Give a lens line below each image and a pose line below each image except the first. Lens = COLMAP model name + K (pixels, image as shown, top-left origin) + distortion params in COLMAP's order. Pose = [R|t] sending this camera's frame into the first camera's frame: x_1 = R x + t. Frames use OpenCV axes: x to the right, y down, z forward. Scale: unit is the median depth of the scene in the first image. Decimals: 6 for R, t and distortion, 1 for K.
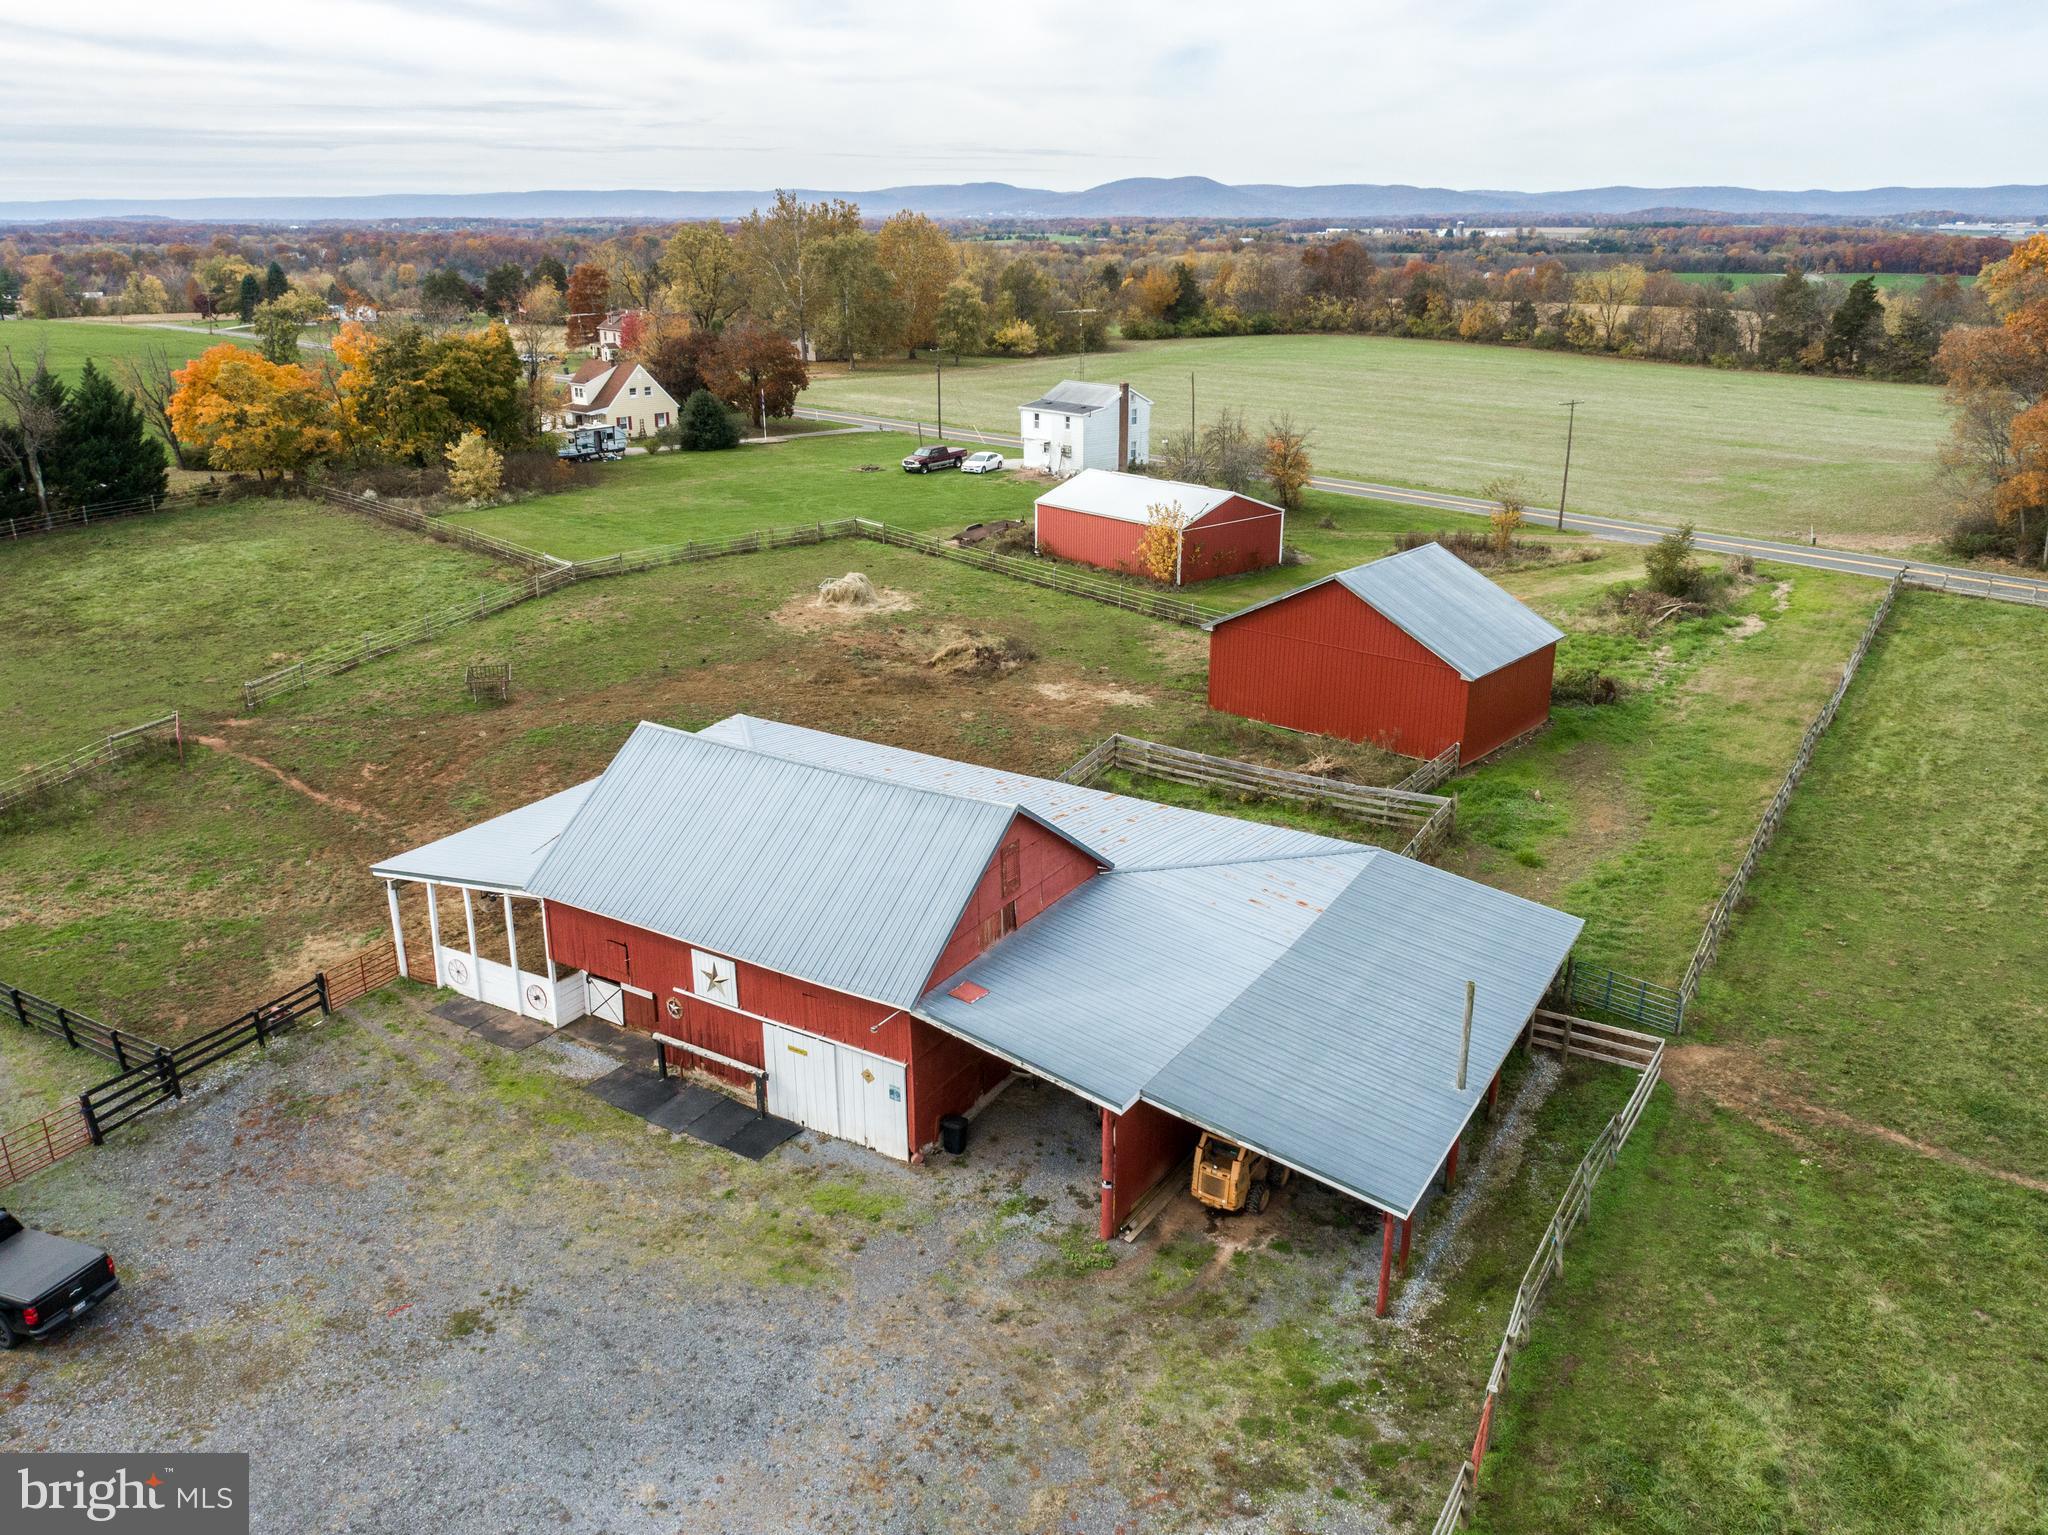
lens RADIAL K [[1592.6, 0, 1018.1], [0, 1592.6, 765.0], [0, 0, 1]] dist [-0.015881, 0.007284]
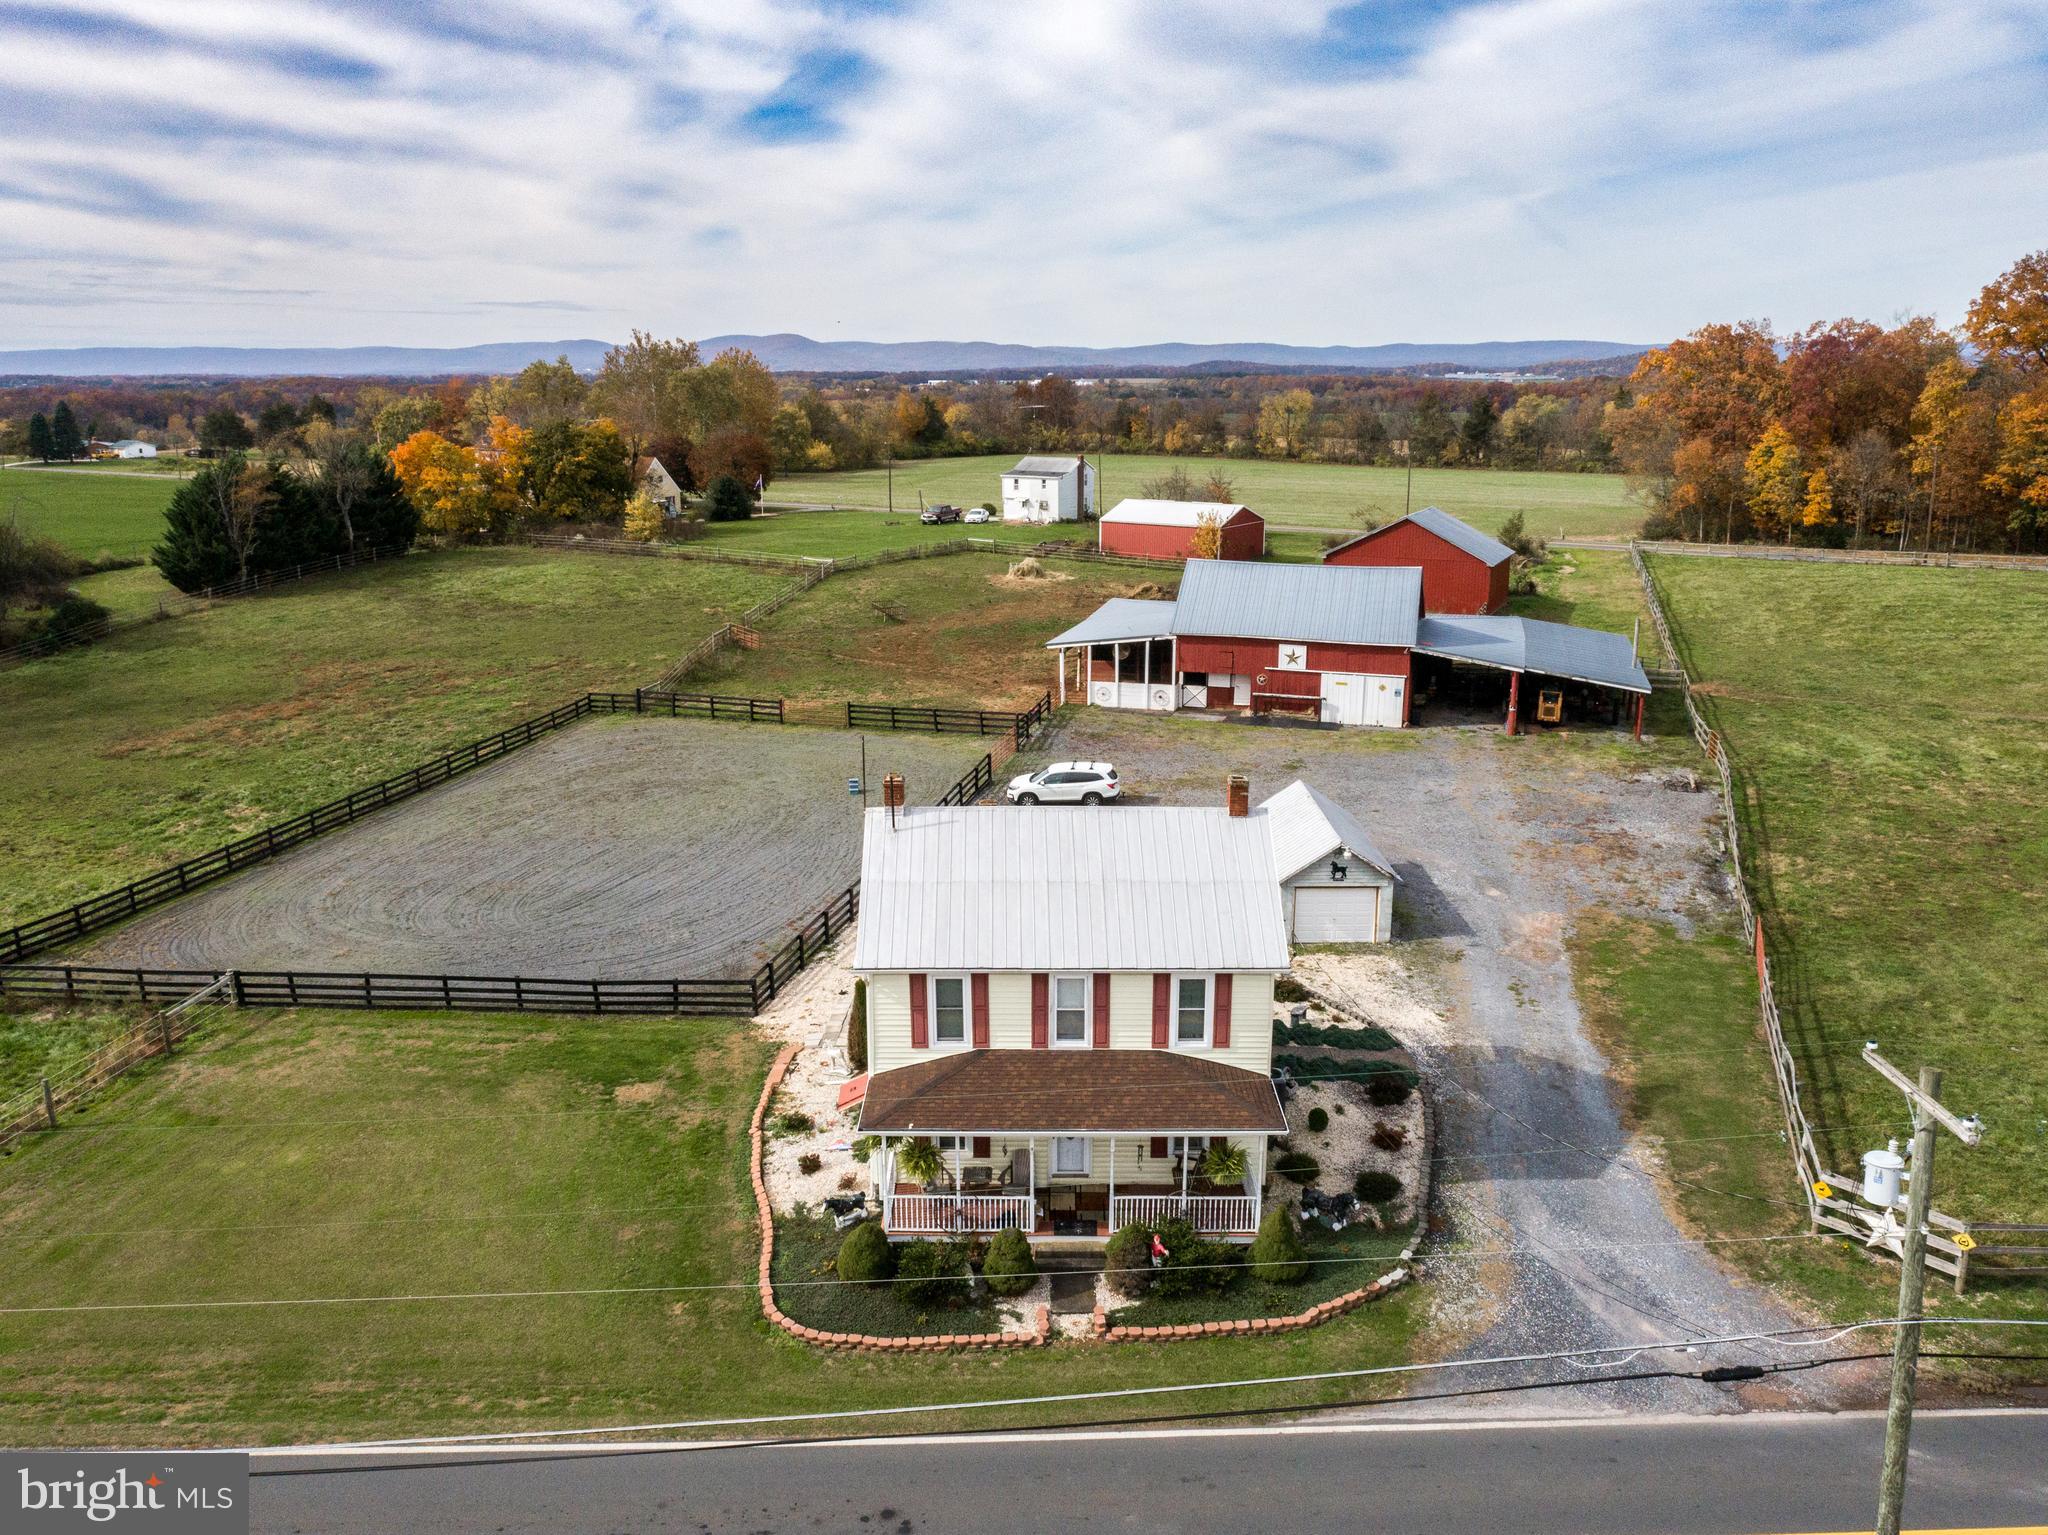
lens RADIAL K [[1568.1, 0, 1024.0], [0, 1568.1, 767.5], [0, 0, 1]] dist [-0.032305, 0.046775]
pose [[0.968439, -0.063768, 0.240958, -0.458533], [0.083874, 0.993716, -0.074120, 0.177529], [-0.234717, 0.091990, 0.967701, -0.393266]]
